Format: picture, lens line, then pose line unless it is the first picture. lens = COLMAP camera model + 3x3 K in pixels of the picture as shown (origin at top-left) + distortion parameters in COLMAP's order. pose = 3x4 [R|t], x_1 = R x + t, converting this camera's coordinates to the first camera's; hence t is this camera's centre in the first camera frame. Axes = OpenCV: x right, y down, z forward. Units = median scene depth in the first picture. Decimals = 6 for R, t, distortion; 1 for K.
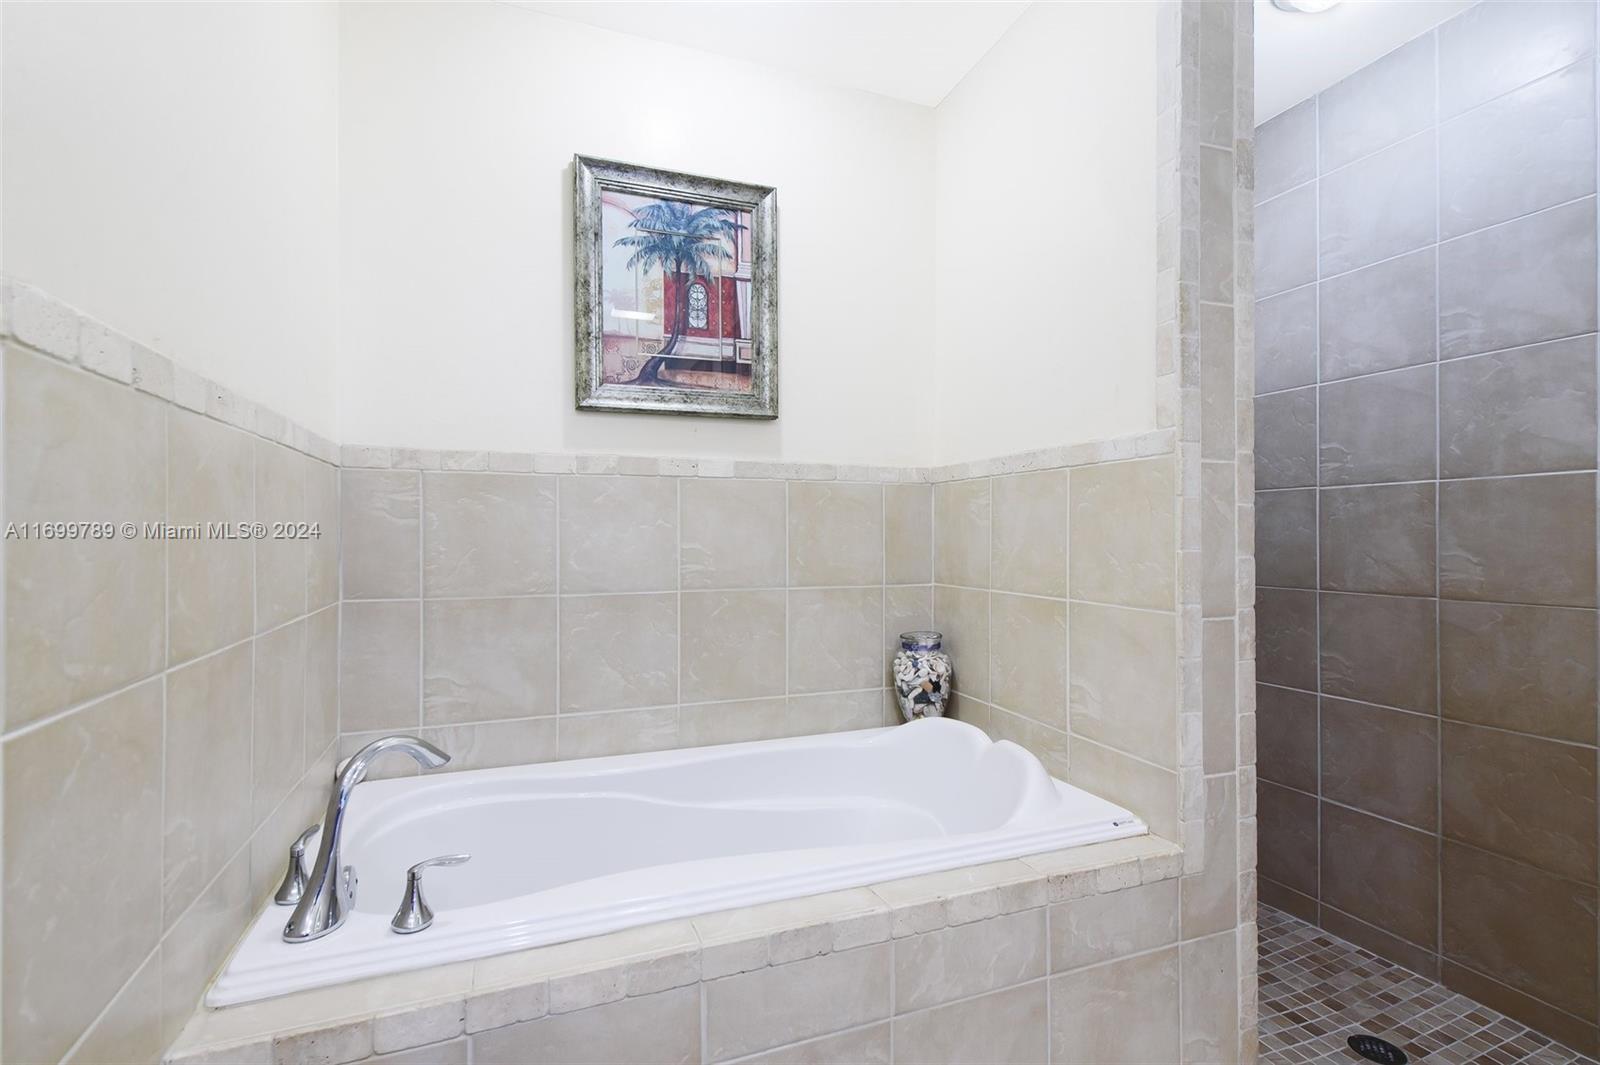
lens RADIAL K [[750.5, 0, 807.5], [0, 750.5, 534.1], [0, 0, 1]] dist [0.008118, -0.002882]
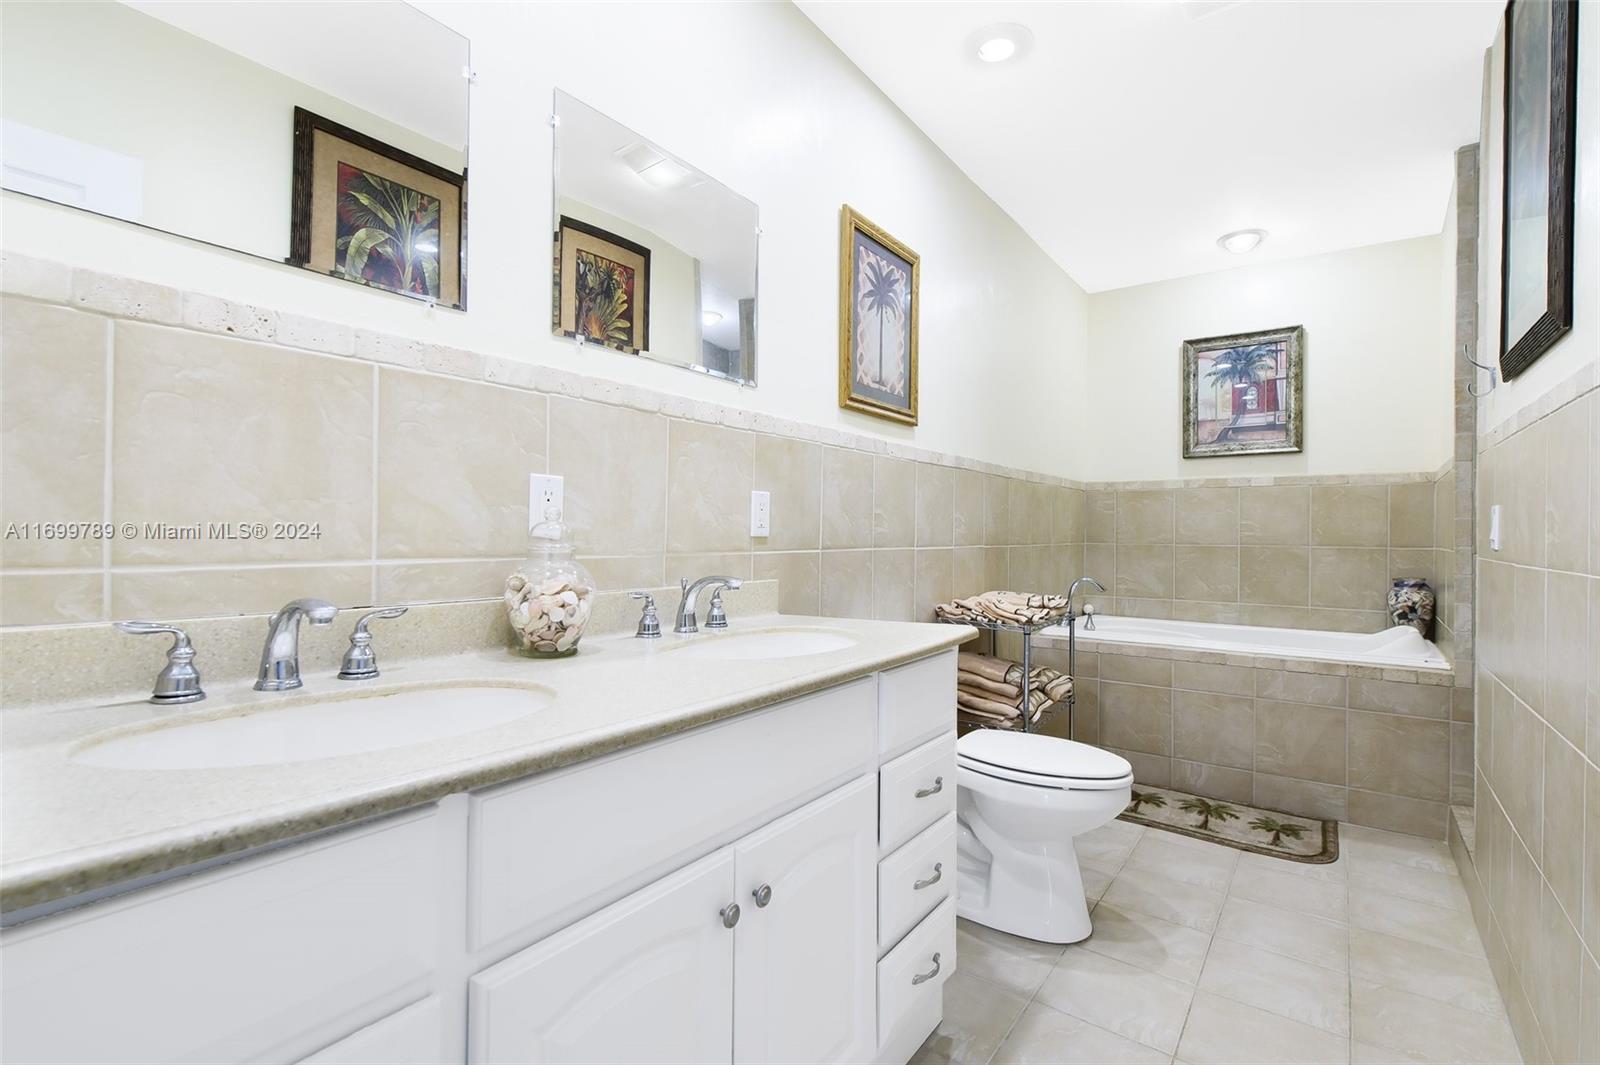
lens RADIAL K [[750.5, 0, 804.1], [0, 750.5, 533.6], [0, 0, 1]] dist [0.008118, -0.002882]
pose [[0.545774, 0.006131, -0.837910, 0.853333], [-0.009007, 0.999958, 0.001450, 0.052572], [0.837884, 0.006755, 0.545807, -1.022574]]
